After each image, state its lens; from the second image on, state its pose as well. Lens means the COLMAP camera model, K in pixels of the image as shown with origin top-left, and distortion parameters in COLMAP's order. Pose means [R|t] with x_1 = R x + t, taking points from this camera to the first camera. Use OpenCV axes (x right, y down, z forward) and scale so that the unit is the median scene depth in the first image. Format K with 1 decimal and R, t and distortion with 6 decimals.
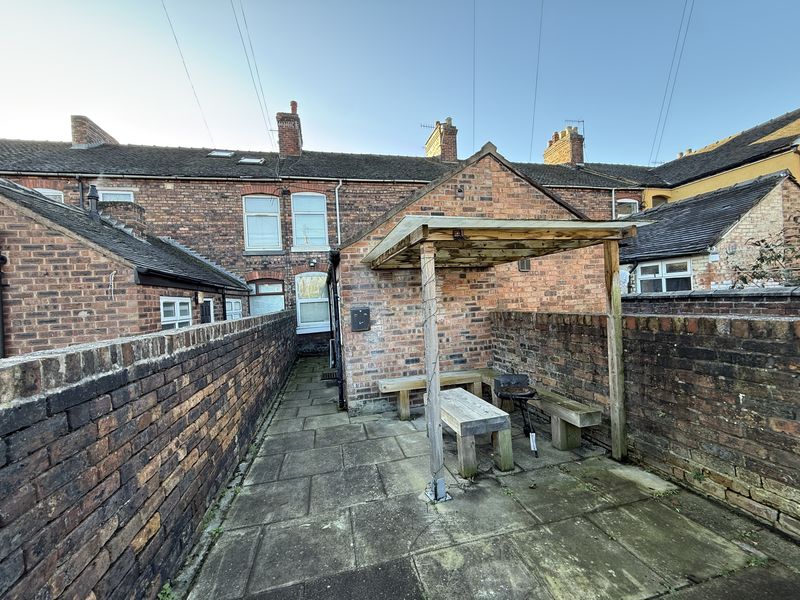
lens RADIAL K [[320.9, 0, 399.6], [0, 320.9, 302.1], [0, 0, 1]] dist [0.004519, 0.000115]
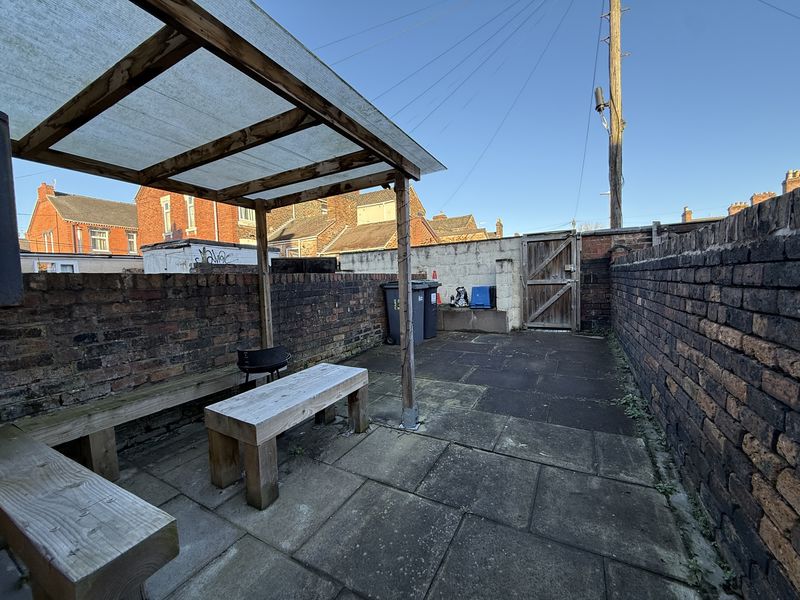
lens RADIAL K [[320.9, 0, 399.5], [0, 320.9, 299.0], [0, 0, 1]] dist [0.004519, 0.000115]
pose [[-0.736191, 0.041559, 0.675497, -0.571758], [0.076637, 0.996812, 0.022195, 0.169739], [-0.672421, 0.068108, -0.737029, 1.758852]]
